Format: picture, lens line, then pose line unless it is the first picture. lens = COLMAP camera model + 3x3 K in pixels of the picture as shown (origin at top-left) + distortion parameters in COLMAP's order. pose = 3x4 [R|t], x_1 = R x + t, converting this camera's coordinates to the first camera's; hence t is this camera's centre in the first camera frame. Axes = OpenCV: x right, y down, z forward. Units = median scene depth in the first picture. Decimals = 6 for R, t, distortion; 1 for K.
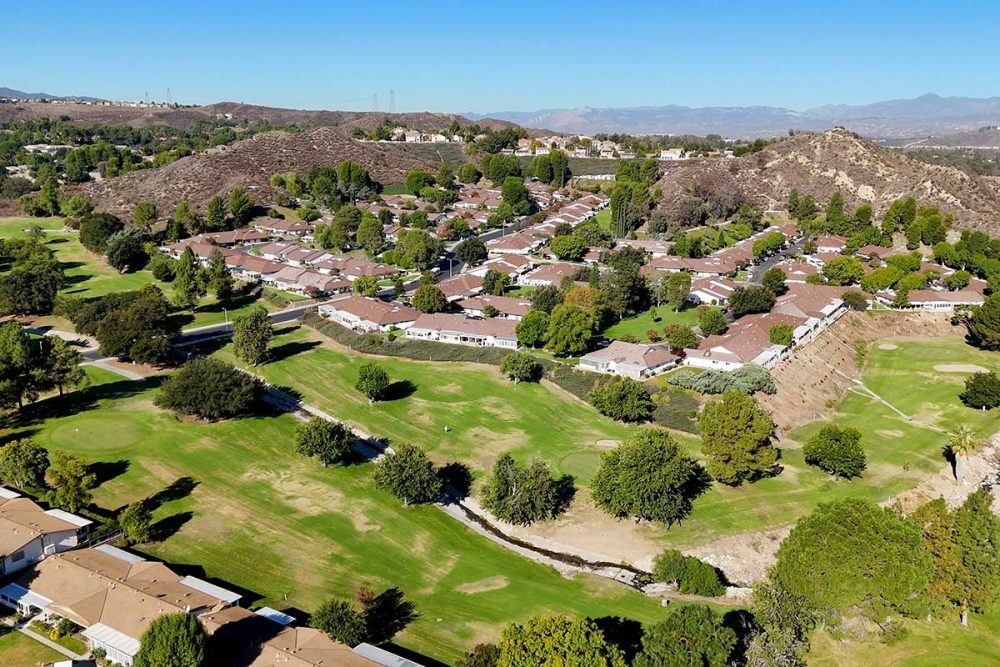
lens RADIAL K [[879.4, 0, 514.8], [0, 879.4, 327.0], [0, 0, 1]] dist [0.077788, -0.062211]
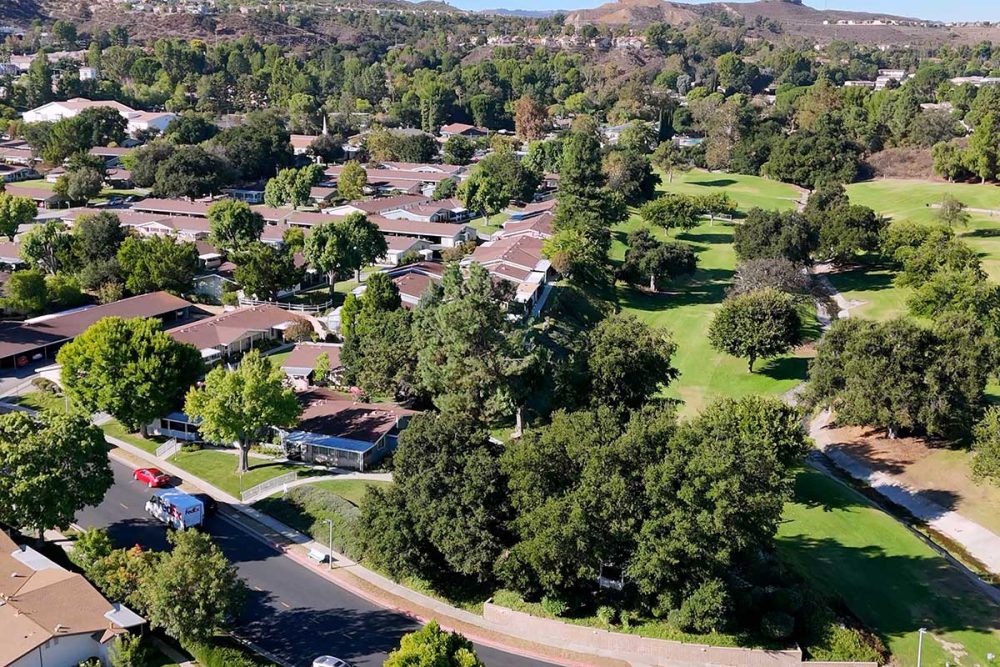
lens RADIAL K [[1167.8, 0, 495.9], [0, 1167.8, 335.6], [0, 0, 1]] dist [0.035714, 0.000000]
pose [[0.659510, 0.171050, -0.731975, -0.189203], [-0.169847, 0.982492, 0.076558, -0.040618], [0.732255, 0.073833, 0.677016, 0.335887]]
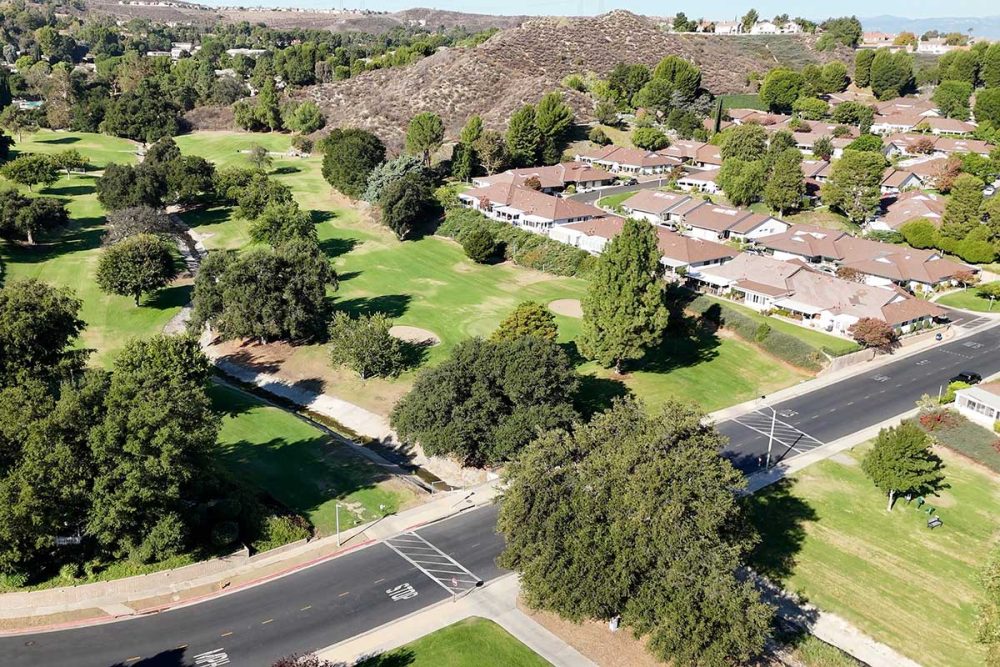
lens RADIAL K [[879.4, 0, 422.7], [0, 879.4, 331.9], [0, 0, 1]] dist [0.077788, -0.062211]
pose [[0.962434, 0.089065, -0.256491, -0.215283], [-0.065150, 0.992823, 0.100289, -0.045441], [0.263582, -0.079811, 0.961330, 0.352834]]
